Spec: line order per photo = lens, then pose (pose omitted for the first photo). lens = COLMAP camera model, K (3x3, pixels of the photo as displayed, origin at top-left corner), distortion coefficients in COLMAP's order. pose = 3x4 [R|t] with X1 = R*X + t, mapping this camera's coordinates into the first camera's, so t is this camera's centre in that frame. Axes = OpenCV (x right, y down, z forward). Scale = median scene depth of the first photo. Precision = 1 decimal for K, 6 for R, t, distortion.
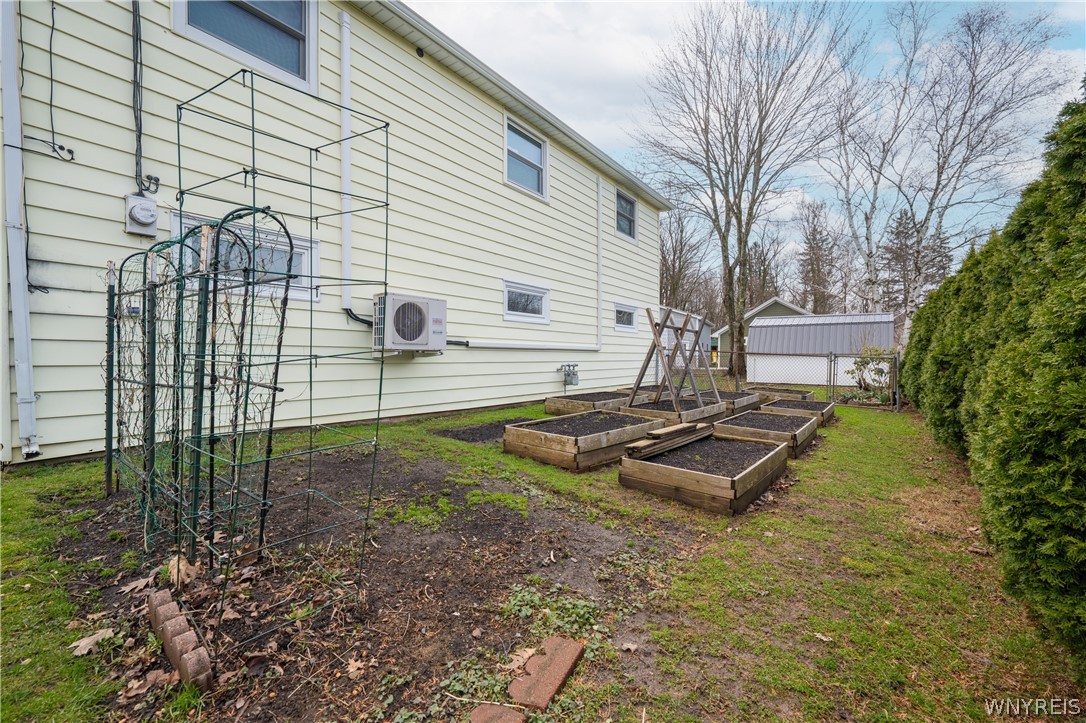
lens RADIAL K [[467.0, 0, 543.0], [0, 467.0, 359.5], [0, 0, 1]] dist [-0.001020, 0.000258]
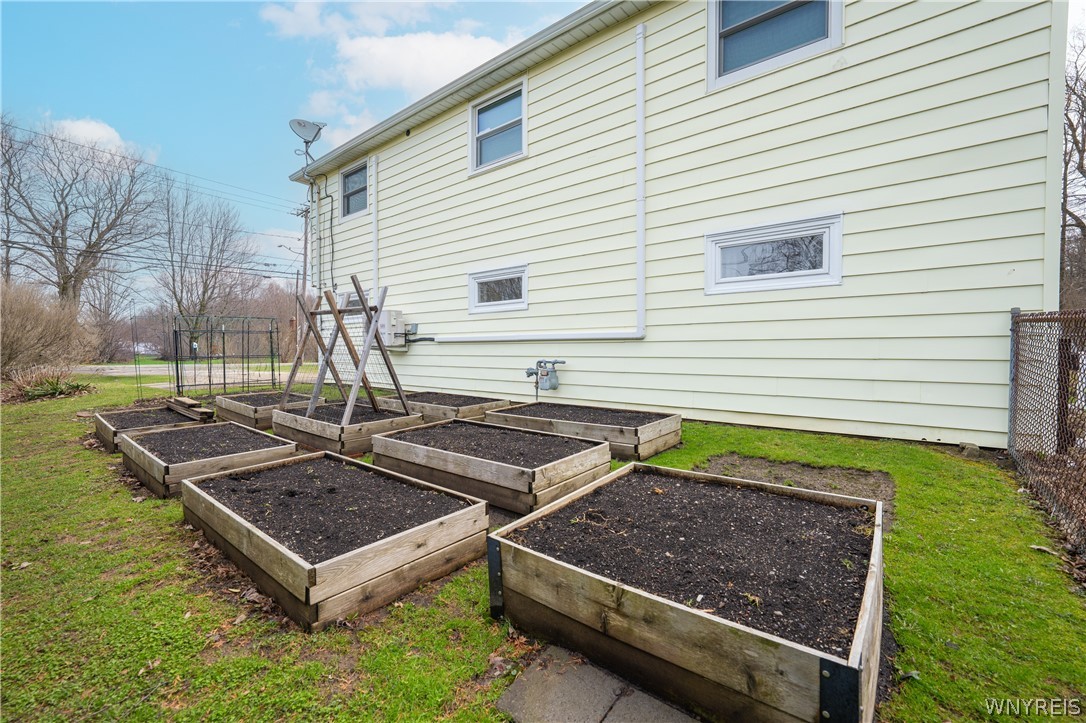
lens RADIAL K [[467.0, 0, 543.1], [0, 467.0, 358.0], [0, 0, 1]] dist [-0.001020, 0.000258]
pose [[-0.066420, 0.013224, -0.997704, 0.815656], [-0.006063, 0.999888, 0.013657, -0.003074], [0.997773, 0.006956, -0.066332, 1.097552]]
